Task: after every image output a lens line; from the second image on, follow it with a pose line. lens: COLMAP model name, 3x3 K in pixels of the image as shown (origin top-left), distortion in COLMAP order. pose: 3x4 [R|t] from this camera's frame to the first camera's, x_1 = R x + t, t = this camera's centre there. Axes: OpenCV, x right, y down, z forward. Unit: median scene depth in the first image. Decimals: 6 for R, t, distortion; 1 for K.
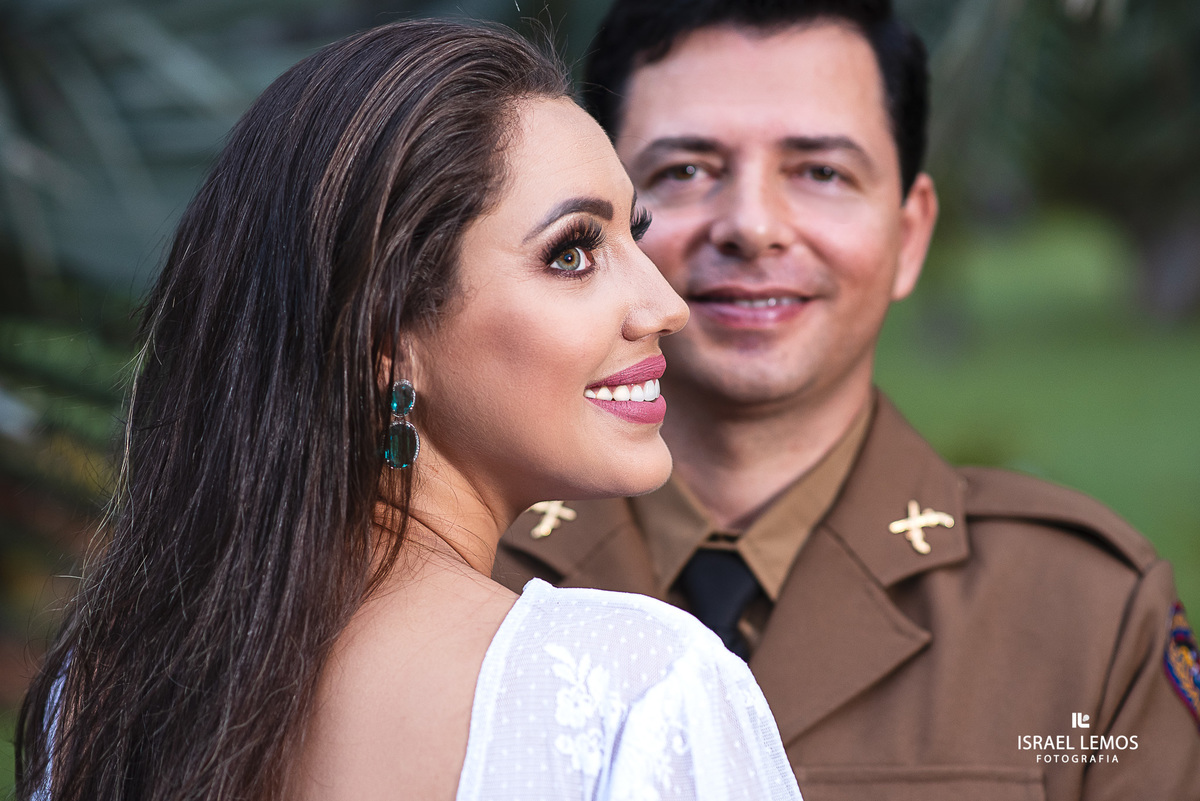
lens RADIAL K [[2934.3, 0, 600.0], [0, 2934.3, 400.5], [0, 0, 1]] dist [0.106227, 0.326688]
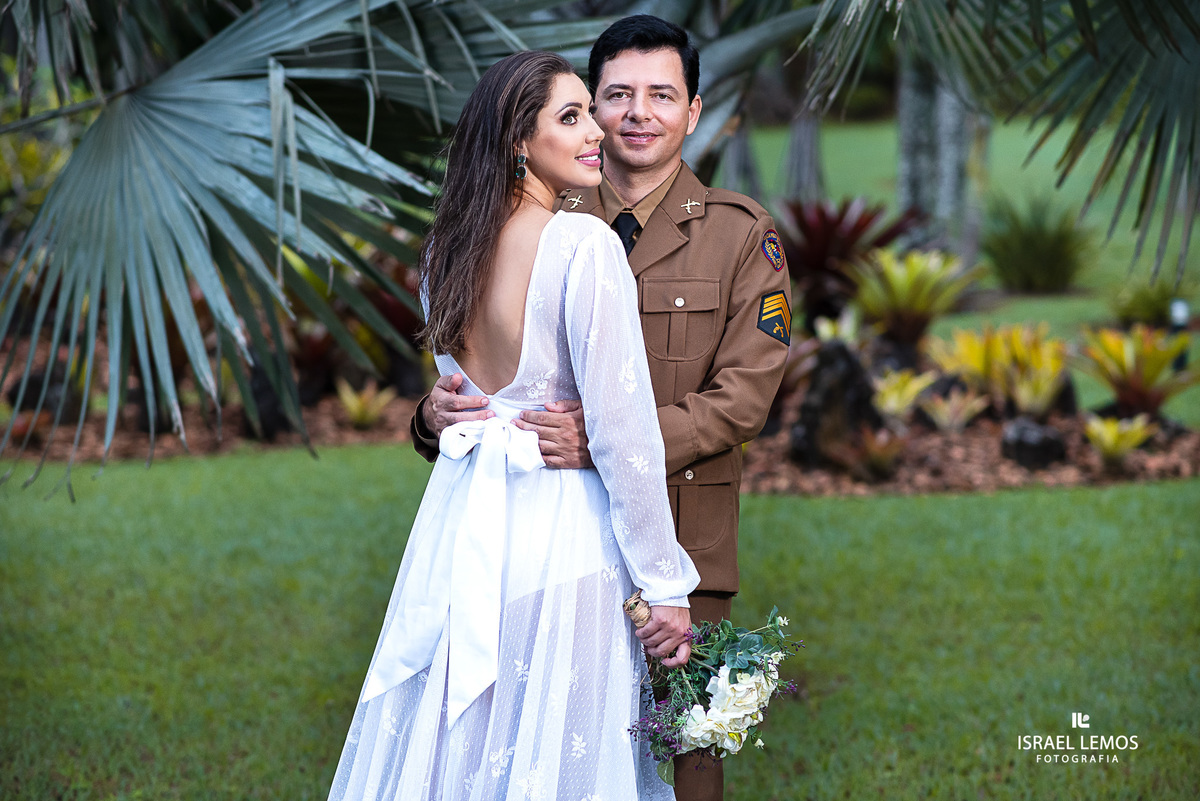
lens RADIAL K [[2934.3, 0, 600.0], [0, 2934.3, 400.5], [0, 0, 1]] dist [0.106227, 0.326688]
pose [[0.991697, 0.018162, -0.127305, 0.469580], [-0.014810, 0.999519, 0.027230, 0.187928], [0.127738, -0.025119, 0.991490, -2.448664]]
